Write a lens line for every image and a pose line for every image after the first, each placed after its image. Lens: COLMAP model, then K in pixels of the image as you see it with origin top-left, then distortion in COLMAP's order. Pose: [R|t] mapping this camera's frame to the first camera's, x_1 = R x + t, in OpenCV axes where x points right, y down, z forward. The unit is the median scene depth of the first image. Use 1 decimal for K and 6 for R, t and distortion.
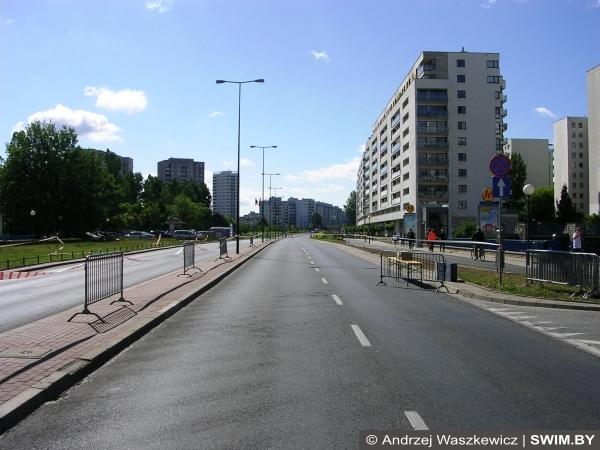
lens RADIAL K [[680.4, 0, 300.0], [0, 680.4, 225.0], [0, 0, 1]] dist [-0.193311, 0.061137]
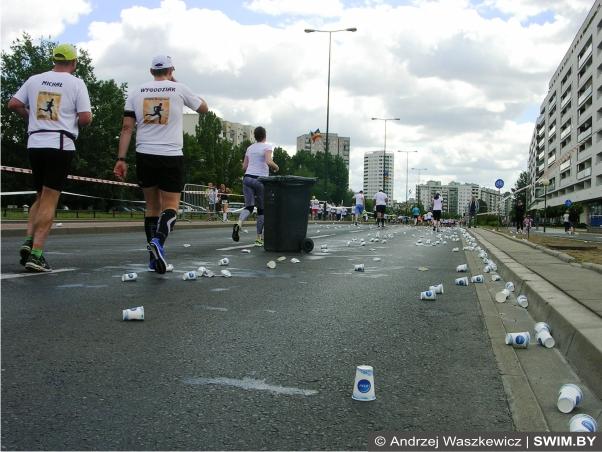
lens RADIAL K [[721.9, 0, 301.0], [0, 721.9, 226.0], [0, 0, 1]] dist [-0.179939, 0.021549]
pose [[0.974222, 0.027092, -0.223959, 0.017905], [-0.023129, 0.999526, 0.020301, 0.008457], [0.224403, -0.014598, 0.974387, 0.193771]]
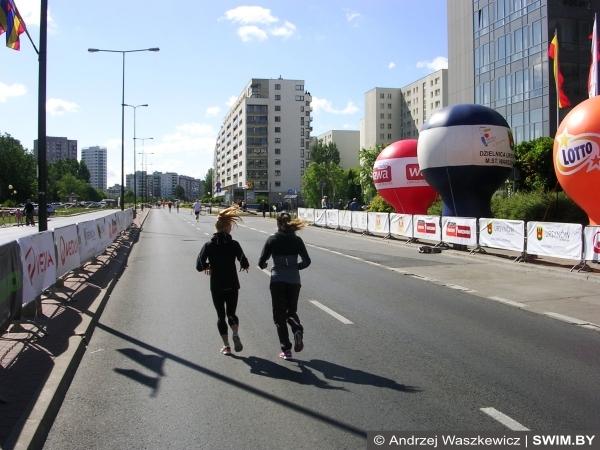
lens RADIAL K [[680.4, 0, 300.0], [0, 680.4, 225.0], [0, 0, 1]] dist [-0.193311, 0.061137]
pose [[0.980143, -0.008356, 0.198114, -0.003932], [0.000019, 0.999116, 0.042050, -0.001825], [-0.198291, -0.041211, 0.979277, -0.312631]]
